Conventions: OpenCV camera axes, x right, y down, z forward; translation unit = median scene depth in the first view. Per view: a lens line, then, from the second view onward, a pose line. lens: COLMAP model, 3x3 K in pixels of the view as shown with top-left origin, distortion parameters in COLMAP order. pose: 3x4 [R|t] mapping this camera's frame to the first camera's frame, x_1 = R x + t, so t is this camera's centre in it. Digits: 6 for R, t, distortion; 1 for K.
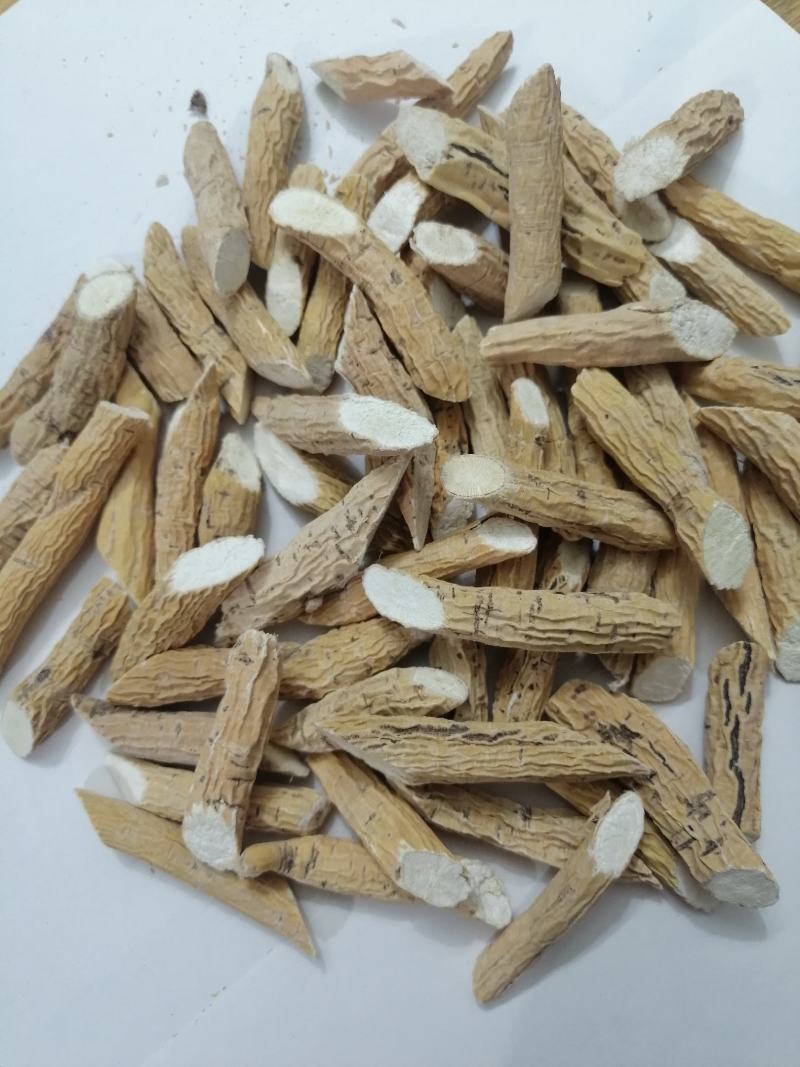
lens RADIAL K [[758.7, 0, 400.0], [0, 758.7, 533.5], [0, 0, 1]] dist [-0.008145, -0.038242]
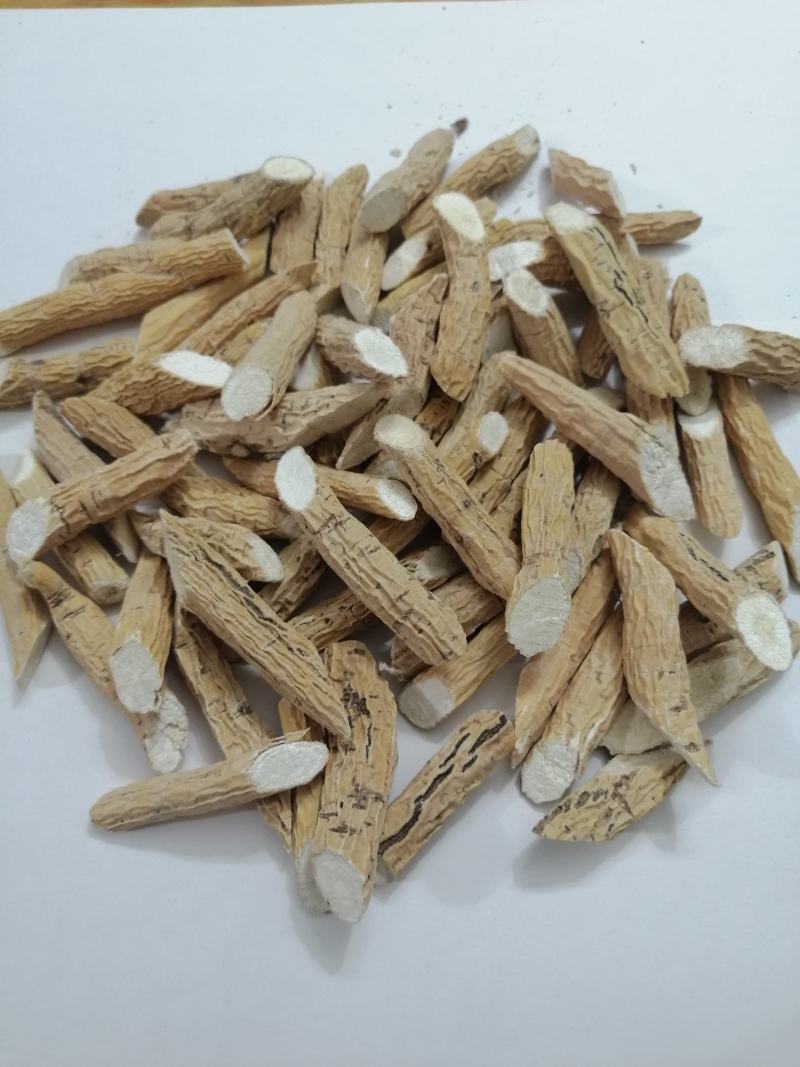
lens RADIAL K [[758.7, 0, 400.0], [0, 758.7, 533.5], [0, 0, 1]] dist [-0.008145, -0.038242]
pose [[0.755988, 0.627258, -0.187162, 0.383130], [-0.651619, 0.748335, -0.124045, 0.178374], [0.062252, 0.215735, 0.974466, -0.078178]]
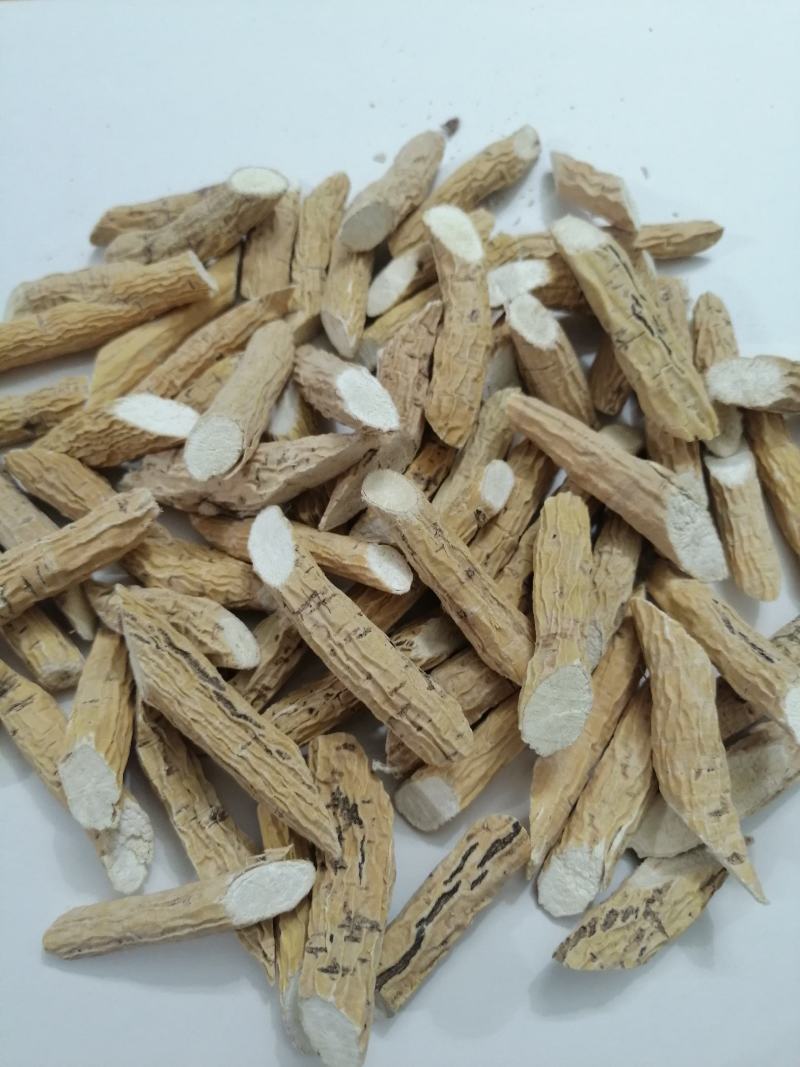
lens RADIAL K [[758.7, 0, 400.0], [0, 758.7, 533.5], [0, 0, 1]] dist [-0.008145, -0.038242]
pose [[0.769453, 0.615827, -0.169409, 0.287025], [-0.636306, 0.762066, -0.119870, 0.078919], [0.055282, 0.200030, 0.978229, 0.041852]]
